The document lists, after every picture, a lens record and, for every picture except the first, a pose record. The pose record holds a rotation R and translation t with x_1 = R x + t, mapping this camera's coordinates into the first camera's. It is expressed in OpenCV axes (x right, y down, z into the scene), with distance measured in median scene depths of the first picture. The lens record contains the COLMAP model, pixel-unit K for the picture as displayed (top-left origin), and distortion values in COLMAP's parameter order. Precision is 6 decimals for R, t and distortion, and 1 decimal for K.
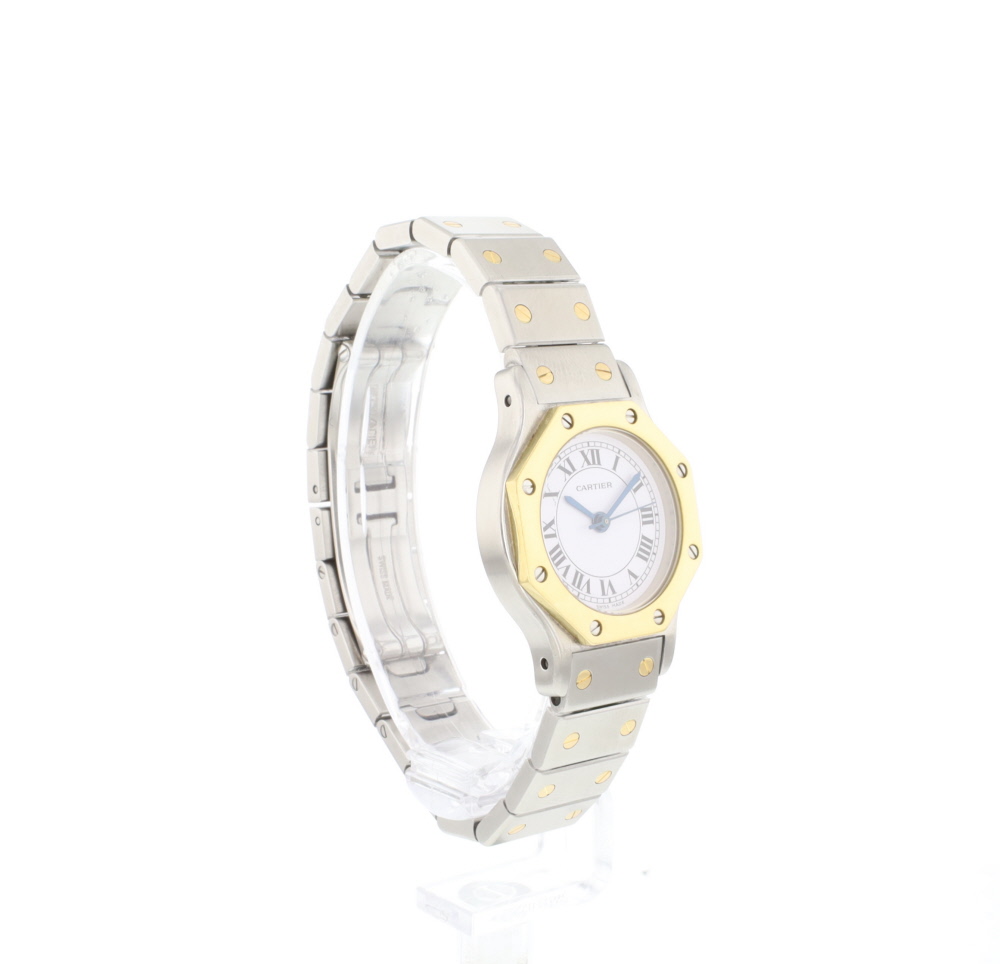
lens RADIAL K [[1748.2, 0, 500.6], [0, 1748.2, 480.1], [0, 0, 1]] dist [0.015020, 0.000000]
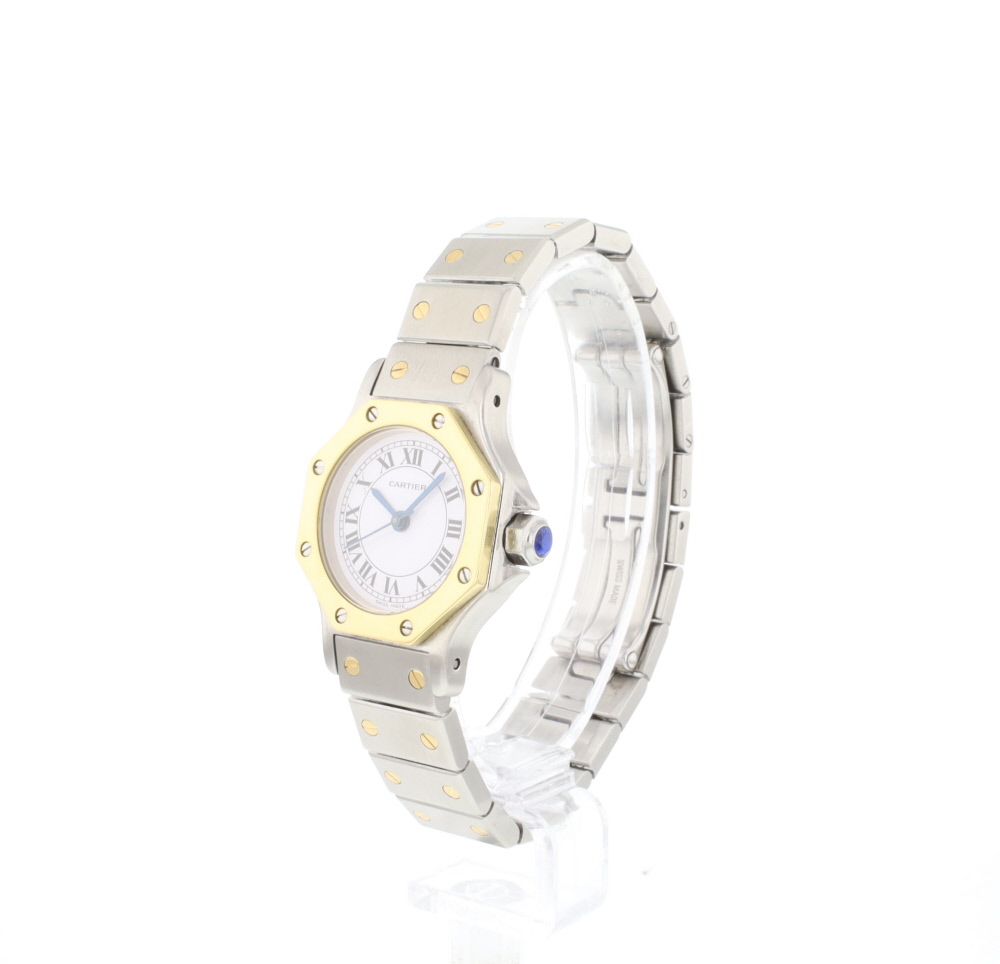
lens RADIAL K [[1748.2, 0, 498.9], [0, 1748.2, 486.6], [0, 0, 1]] dist [0.015020, 0.000000]
pose [[0.261981, 0.137991, -0.955157, 1.020052], [-0.150324, 0.983479, 0.100851, -0.104174], [0.953294, 0.117162, 0.278397, 0.772815]]
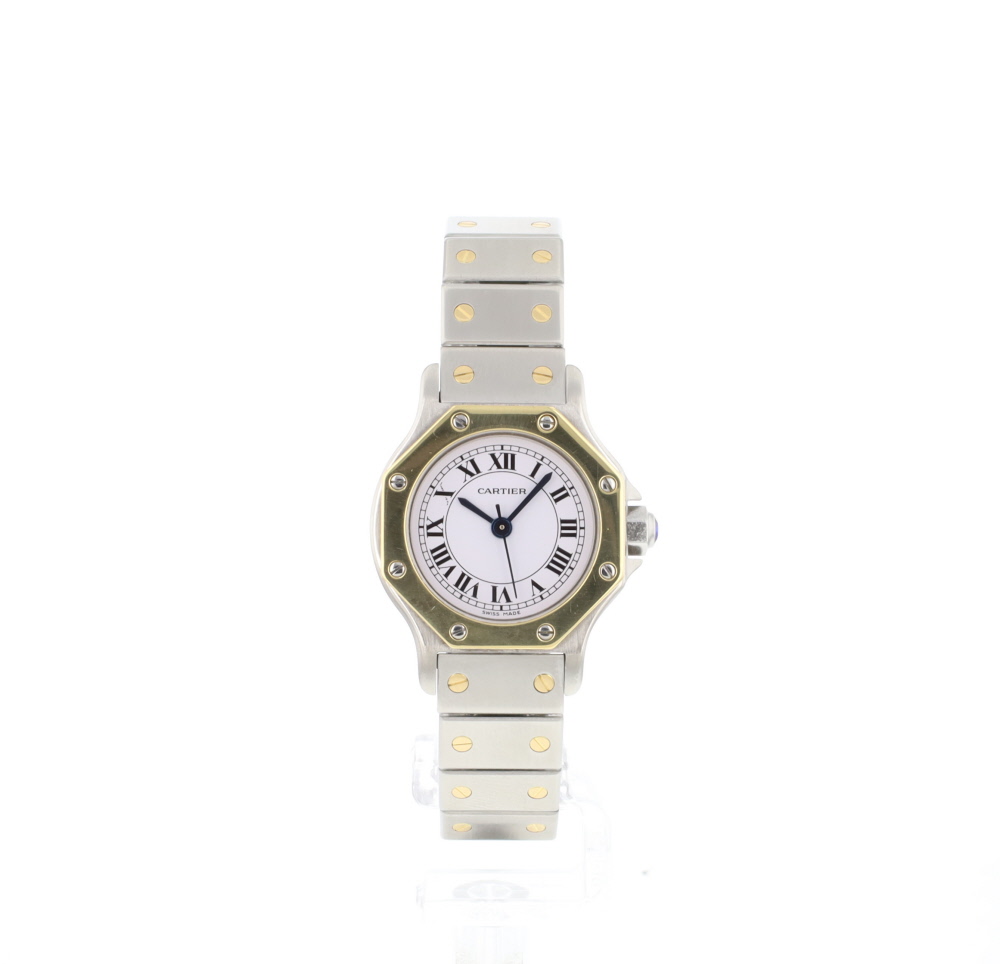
lens RADIAL K [[1748.2, 0, 500.3], [0, 1748.2, 479.2], [0, 0, 1]] dist [0.015020, 0.000000]
pose [[0.793615, 0.091806, -0.601454, 0.643511], [-0.091889, 0.995297, 0.030676, -0.032986], [0.601441, 0.030922, 0.798319, 0.215211]]
